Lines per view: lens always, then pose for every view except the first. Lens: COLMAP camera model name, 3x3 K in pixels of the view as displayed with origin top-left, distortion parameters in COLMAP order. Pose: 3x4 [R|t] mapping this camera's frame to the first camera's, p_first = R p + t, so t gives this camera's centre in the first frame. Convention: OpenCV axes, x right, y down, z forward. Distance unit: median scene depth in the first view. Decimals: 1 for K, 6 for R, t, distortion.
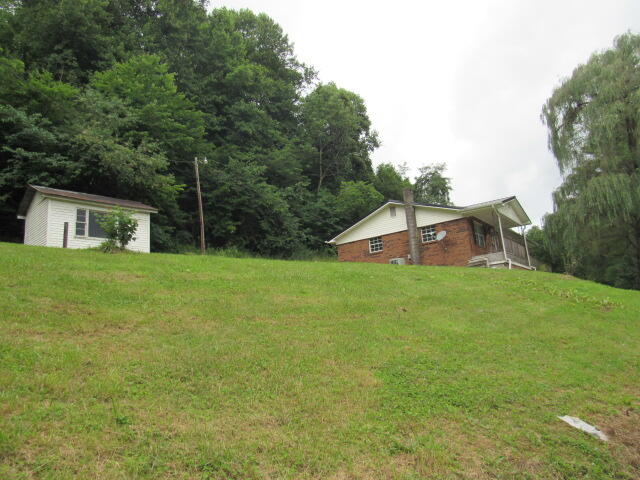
lens RADIAL K [[455.9, 0, 320.1], [0, 455.9, 240.4], [0, 0, 1]] dist [-0.008742, -0.016414]
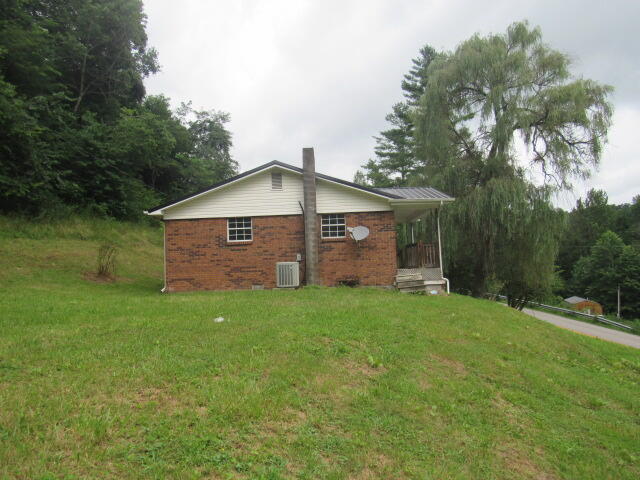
lens RADIAL K [[455.9, 0, 316.6], [0, 455.9, 240.1], [0, 0, 1]] dist [-0.008742, -0.016414]
pose [[0.823047, 0.082904, 0.561890, -0.093398], [-0.142567, 0.987772, 0.063089, -0.021004], [-0.549789, -0.132033, 0.824803, 0.307118]]
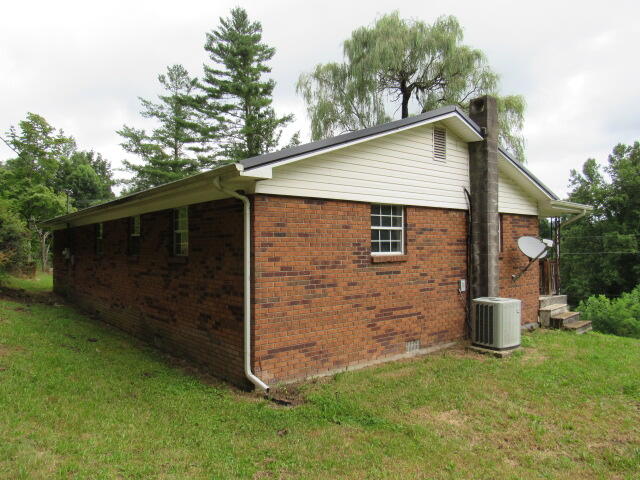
lens RADIAL K [[455.9, 0, 320.8], [0, 455.9, 234.8], [0, 0, 1]] dist [-0.008742, -0.016414]
pose [[0.239526, 0.102310, 0.965484, -0.119576], [-0.205943, 0.977157, -0.052455, 0.025146], [-0.948797, -0.186270, 0.255125, 0.672750]]
